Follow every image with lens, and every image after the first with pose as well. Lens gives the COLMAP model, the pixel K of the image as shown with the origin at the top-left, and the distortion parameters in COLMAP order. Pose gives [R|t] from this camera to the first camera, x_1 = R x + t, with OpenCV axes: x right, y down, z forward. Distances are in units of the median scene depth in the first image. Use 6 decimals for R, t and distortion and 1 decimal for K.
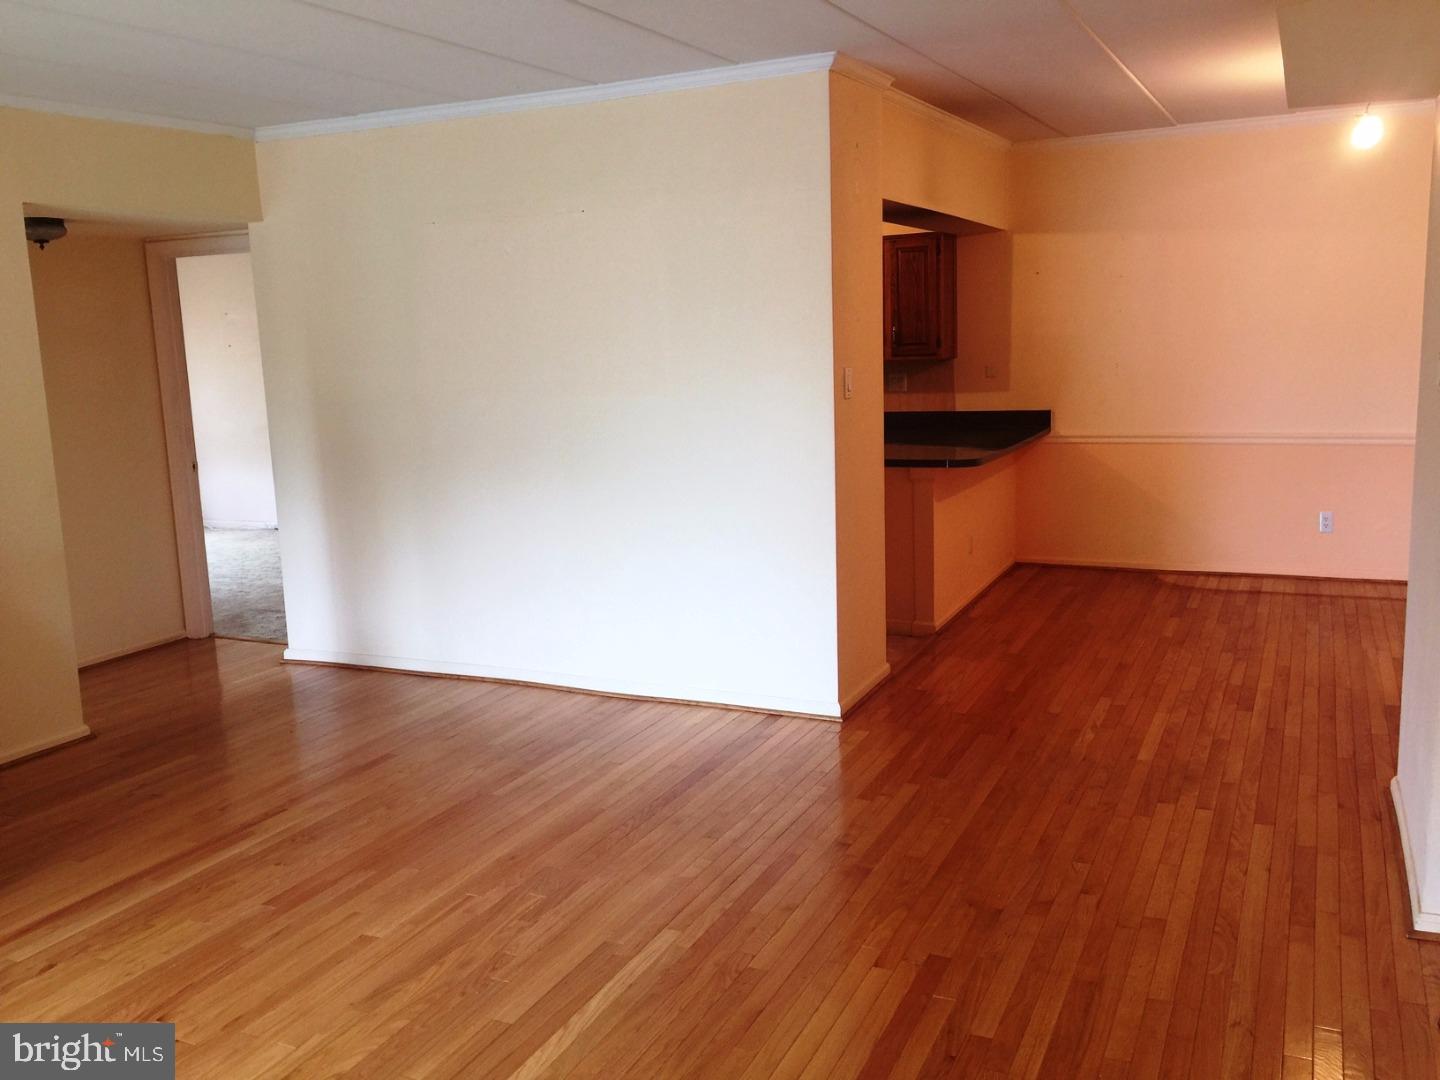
lens RADIAL K [[1225.9, 0, 720.0], [0, 1225.9, 540.0], [0, 0, 1]] dist [0.069787, -0.110154]
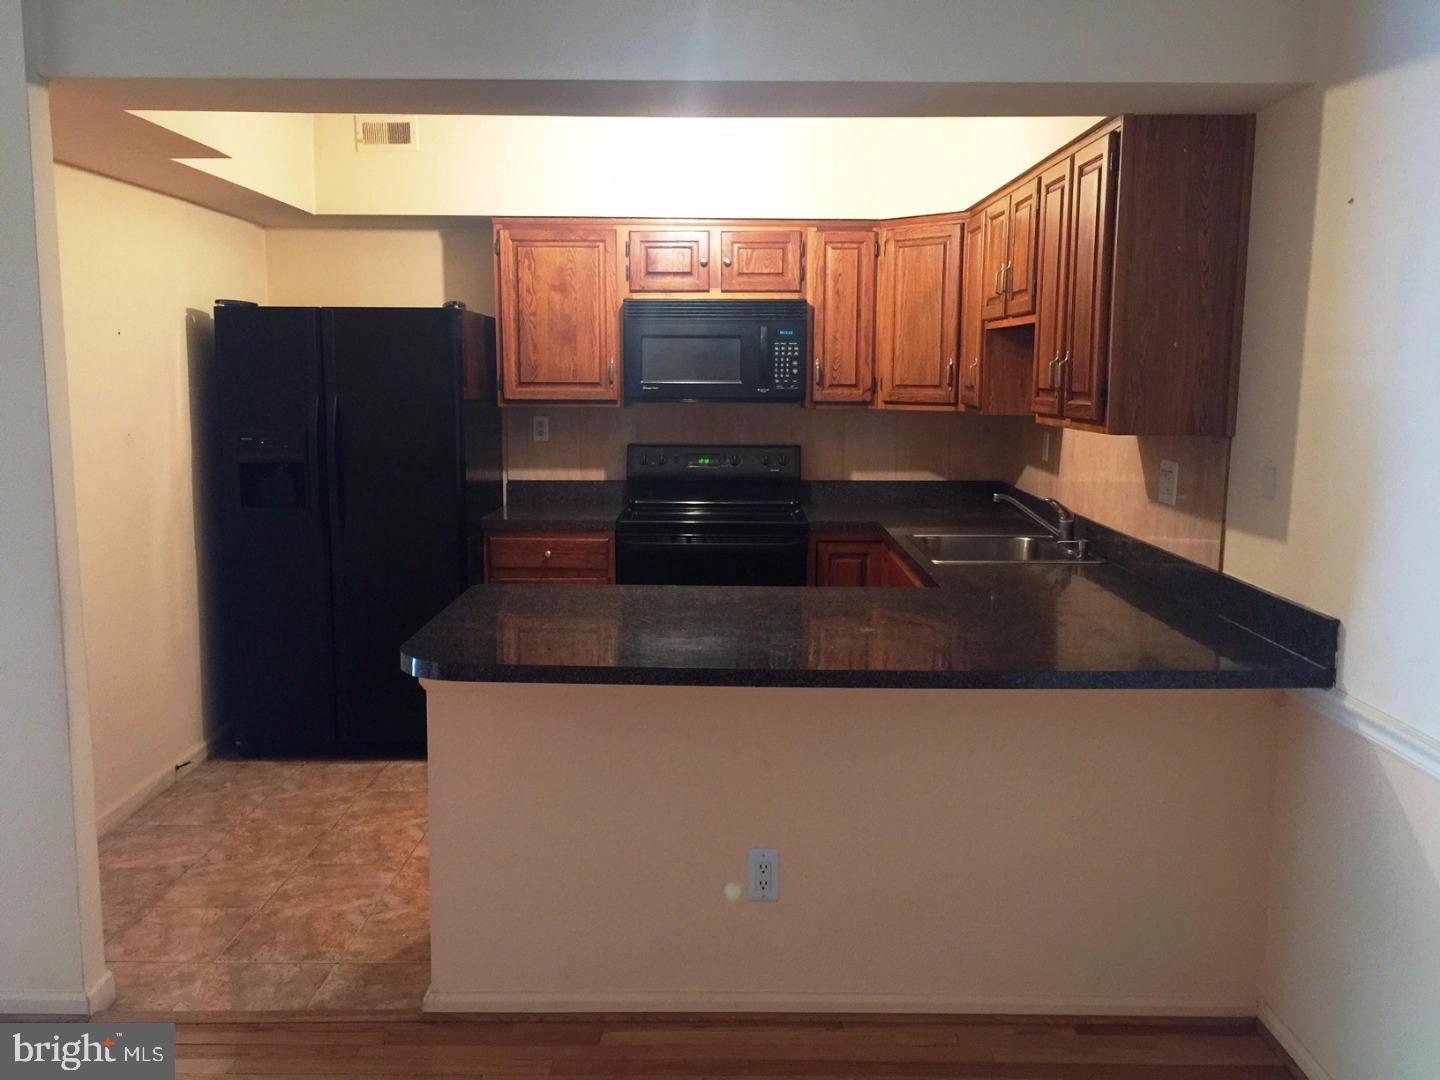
lens RADIAL K [[1225.9, 0, 720.0], [0, 1225.9, 540.0], [0, 0, 1]] dist [0.069787, -0.110154]
pose [[0.406666, 0.164113, -0.898716, 0.493631], [-0.162688, 0.981018, 0.105526, -0.134806], [0.898975, 0.103296, 0.425646, 0.714769]]
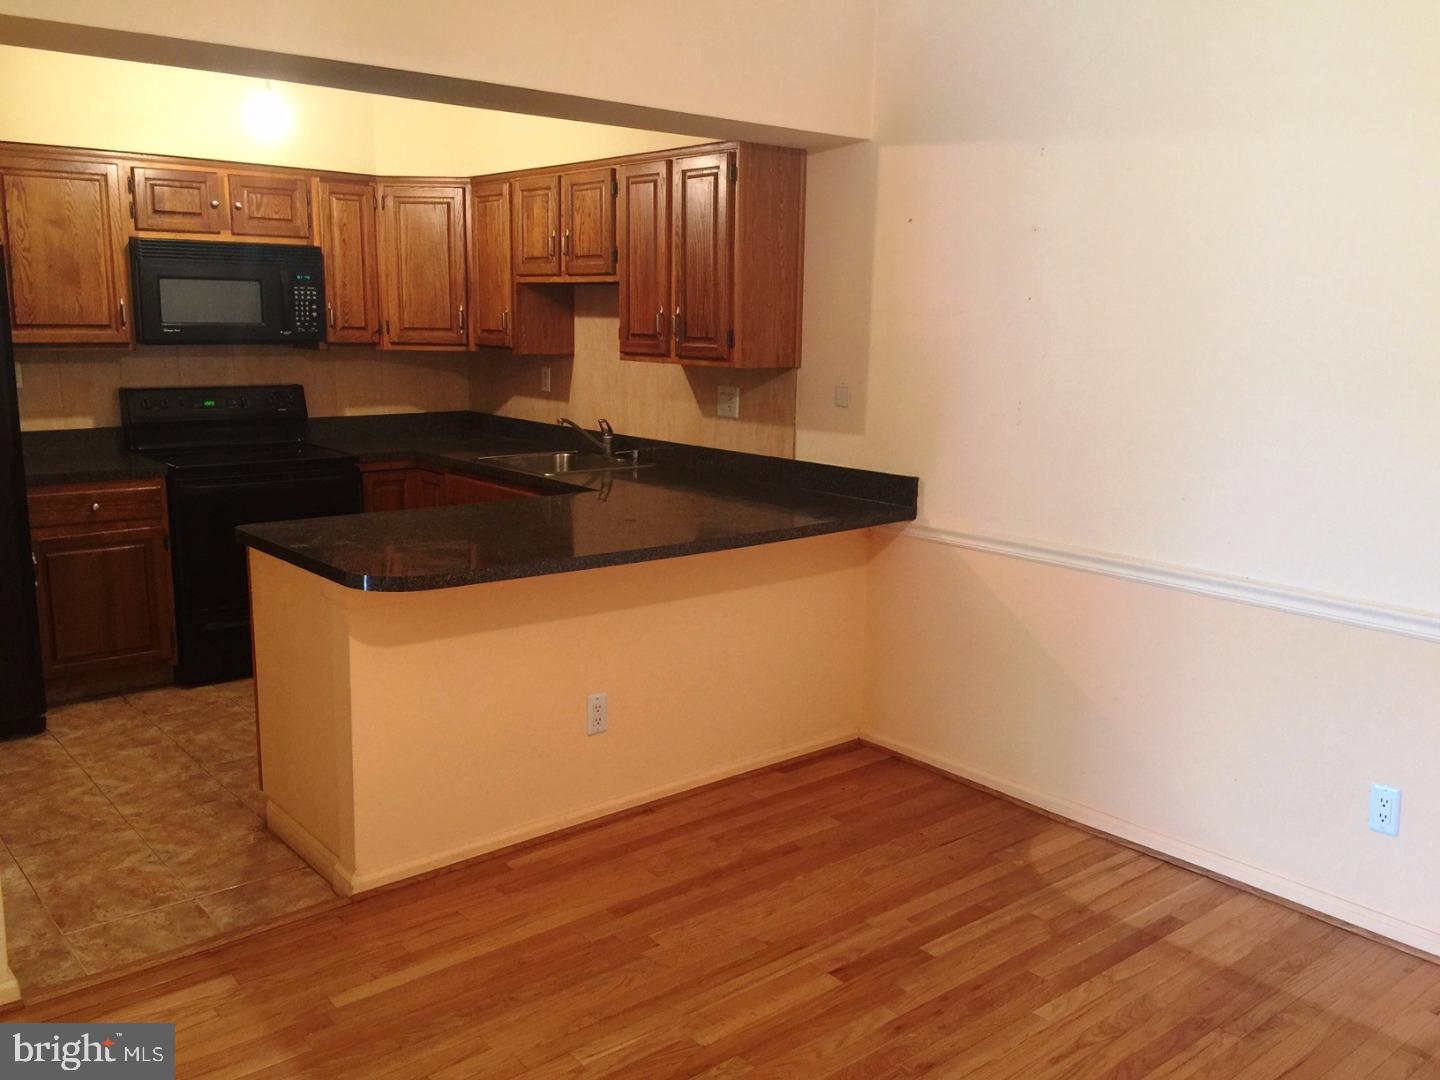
lens RADIAL K [[1225.9, 0, 720.0], [0, 1225.9, 540.0], [0, 0, 1]] dist [0.069787, -0.110154]
pose [[0.900800, 0.127491, -0.415097, 0.417617], [-0.114622, 0.991836, 0.055888, -0.098945], [0.418833, -0.002765, 0.908059, 0.479617]]
